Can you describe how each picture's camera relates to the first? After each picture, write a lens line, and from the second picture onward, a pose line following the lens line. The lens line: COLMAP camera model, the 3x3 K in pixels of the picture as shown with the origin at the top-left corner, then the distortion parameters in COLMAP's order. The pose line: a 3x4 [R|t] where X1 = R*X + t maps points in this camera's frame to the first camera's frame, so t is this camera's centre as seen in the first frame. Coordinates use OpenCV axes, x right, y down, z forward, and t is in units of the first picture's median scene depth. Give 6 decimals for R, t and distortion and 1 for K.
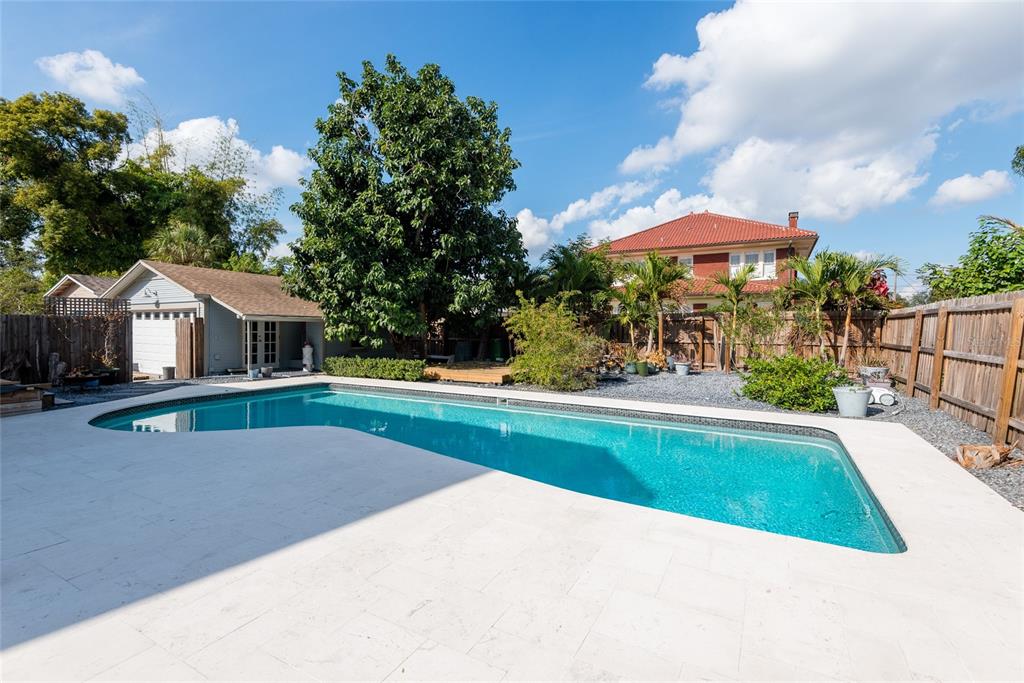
lens RADIAL K [[462.1, 0, 510.5], [0, 462.1, 337.8], [0, 0, 1]] dist [0.004705, 0.000322]
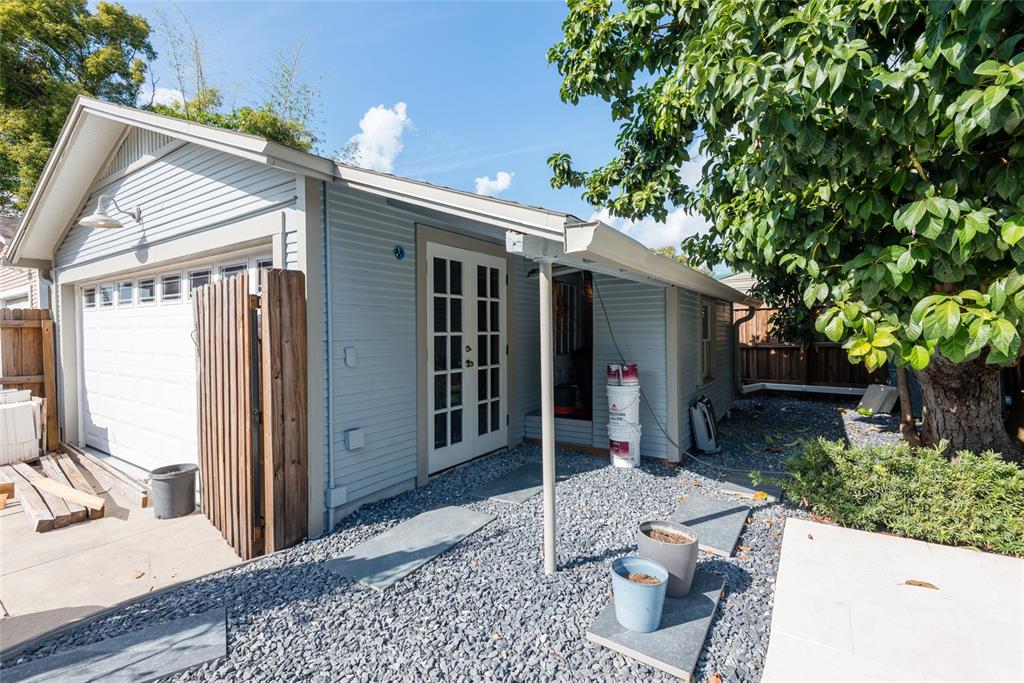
lens RADIAL K [[462.1, 0, 512.4], [0, 462.1, 338.8], [0, 0, 1]] dist [0.004705, 0.000322]
pose [[0.997089, -0.015417, -0.074669, -0.492974], [0.015229, 0.999879, -0.003084, -0.008115], [0.074707, 0.001938, 0.997204, 0.708687]]
